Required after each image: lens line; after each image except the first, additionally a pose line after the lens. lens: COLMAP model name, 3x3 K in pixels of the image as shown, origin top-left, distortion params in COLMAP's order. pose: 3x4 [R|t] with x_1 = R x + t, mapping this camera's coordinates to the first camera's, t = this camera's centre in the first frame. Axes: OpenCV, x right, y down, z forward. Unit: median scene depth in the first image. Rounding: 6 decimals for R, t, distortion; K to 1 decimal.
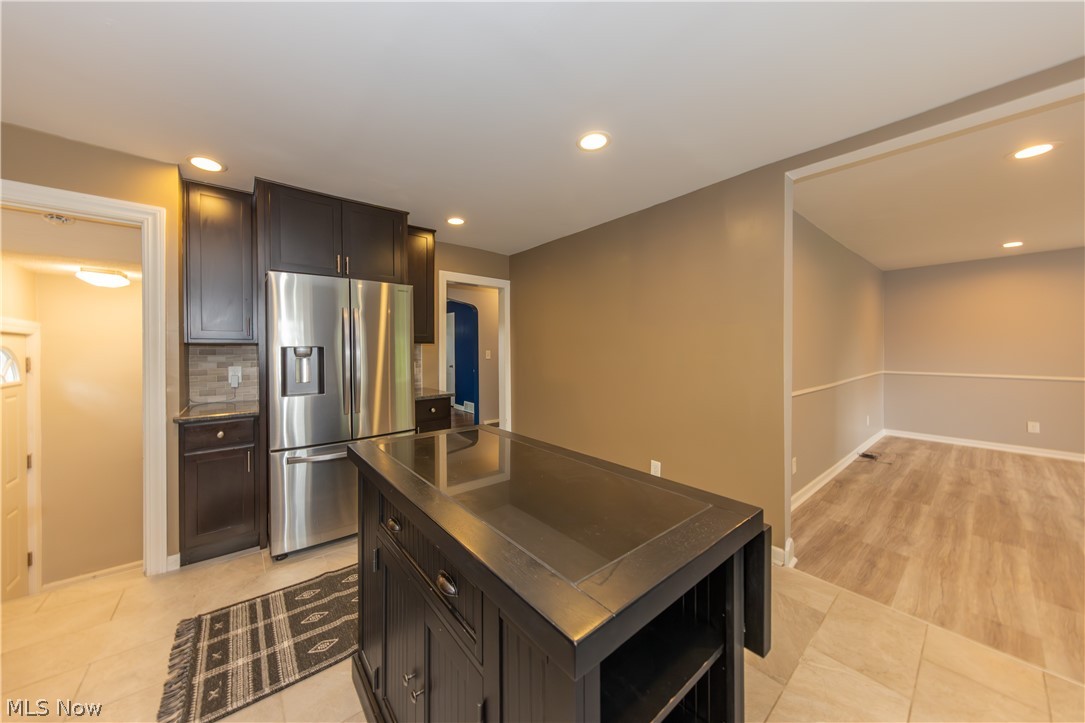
lens RADIAL K [[354.5, 0, 526.7], [0, 354.5, 347.3], [0, 0, 1]] dist [0.004659, 0.000070]
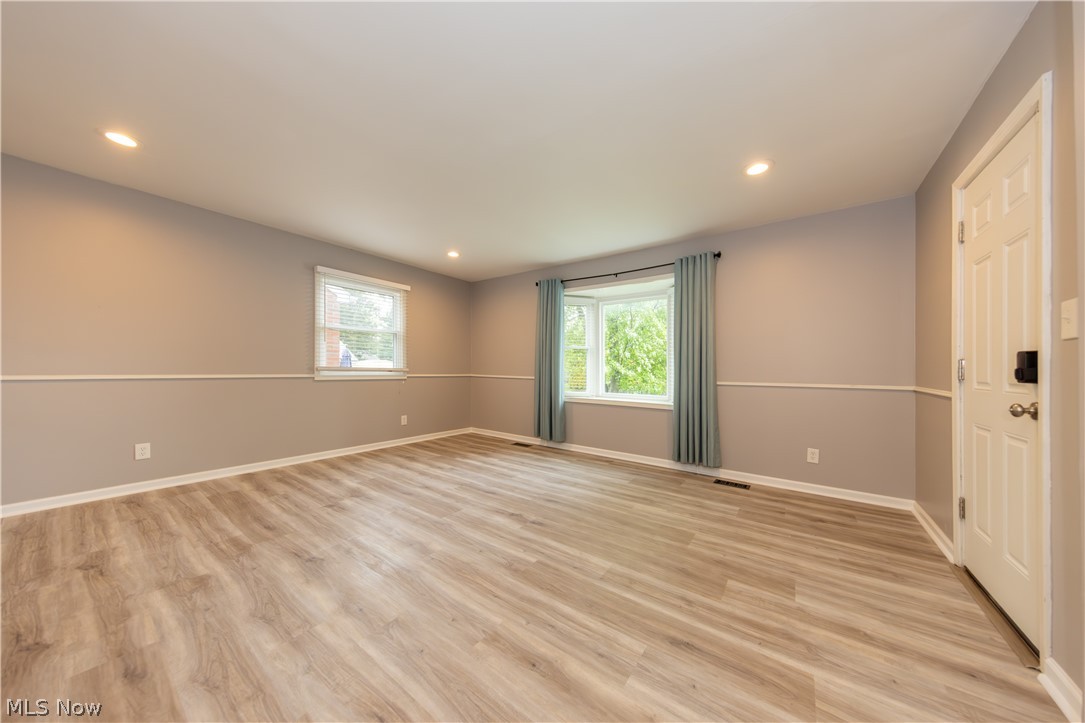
lens RADIAL K [[354.5, 0, 547.8], [0, 354.5, 377.0], [0, 0, 1]] dist [0.004659, 0.000070]
pose [[-0.278656, -0.029174, 0.959948, 1.066050], [-0.007838, 0.999574, 0.028103, 0.114364], [-0.960359, 0.000307, -0.278766, 0.855991]]
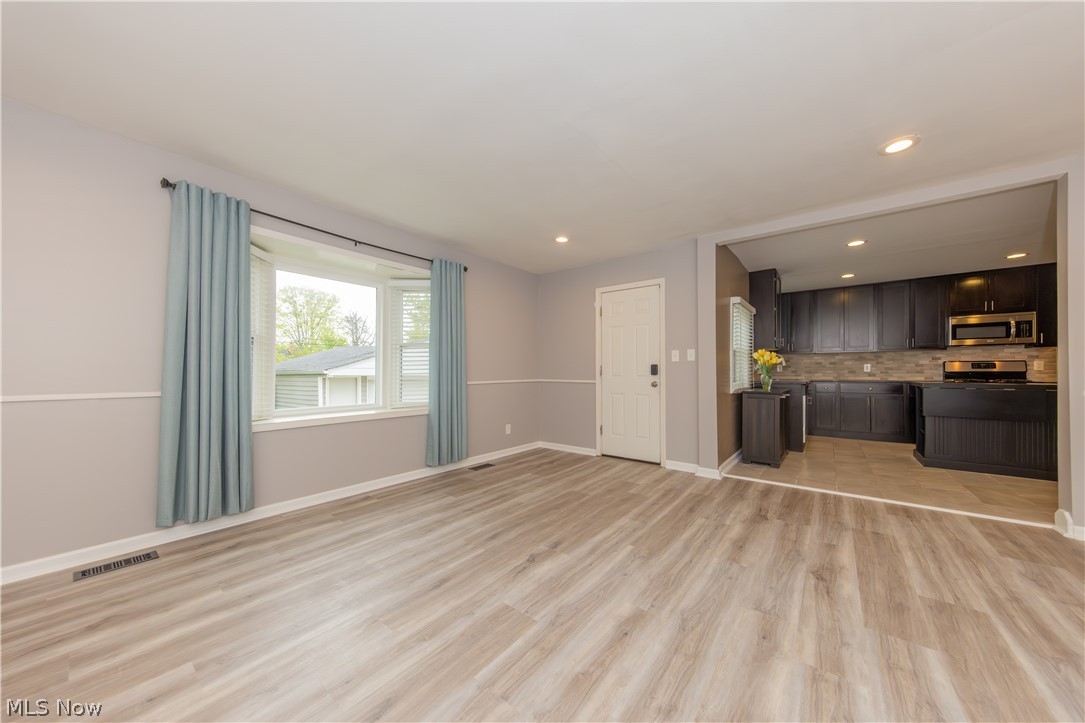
lens RADIAL K [[373.3, 0, 551.2], [0, 373.3, 369.3], [0, 0, 1]] dist [0.006454, -0.000016]
pose [[-0.962033, -0.005103, -0.272885, 2.279764], [-0.005261, 0.999986, -0.000151, 0.110131], [0.272882, 0.001290, -0.962047, 1.504882]]
